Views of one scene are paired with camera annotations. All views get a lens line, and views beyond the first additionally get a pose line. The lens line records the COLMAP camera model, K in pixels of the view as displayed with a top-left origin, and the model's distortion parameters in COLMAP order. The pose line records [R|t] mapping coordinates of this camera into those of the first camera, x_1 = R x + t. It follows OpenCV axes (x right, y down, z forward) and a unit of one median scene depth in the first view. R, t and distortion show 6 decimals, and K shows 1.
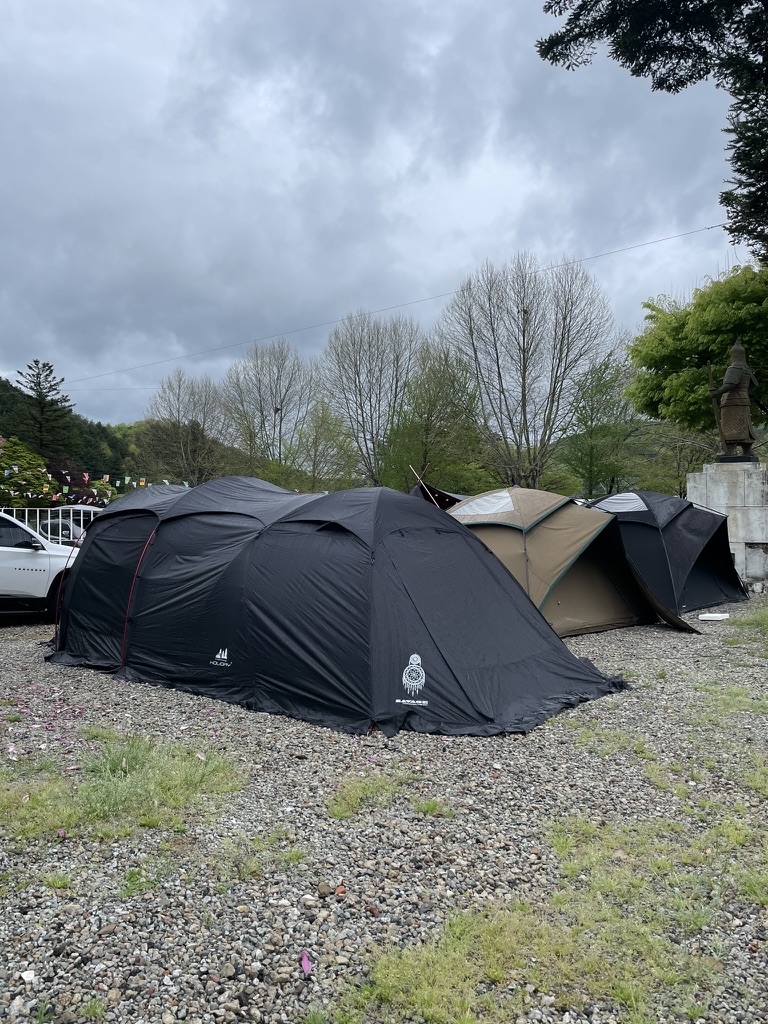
lens RADIAL K [[768.5, 0, 386.9], [0, 768.5, 507.0], [0, 0, 1]] dist [0.095317, -0.137950]
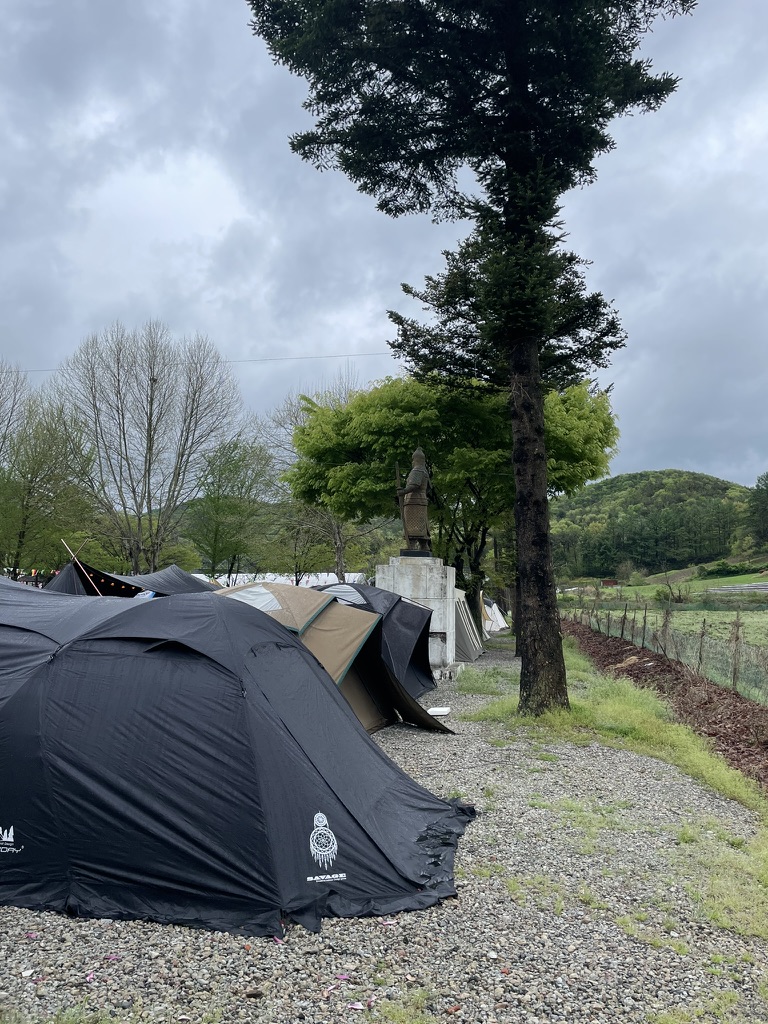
lens RADIAL K [[768.5, 0, 386.9], [0, 768.5, 507.0], [0, 0, 1]] dist [0.095317, -0.137950]
pose [[0.867771, 0.071246, 0.491830, -0.191350], [-0.025775, 0.994791, -0.098627, -0.030215], [-0.496295, 0.072909, 0.865087, 0.132667]]
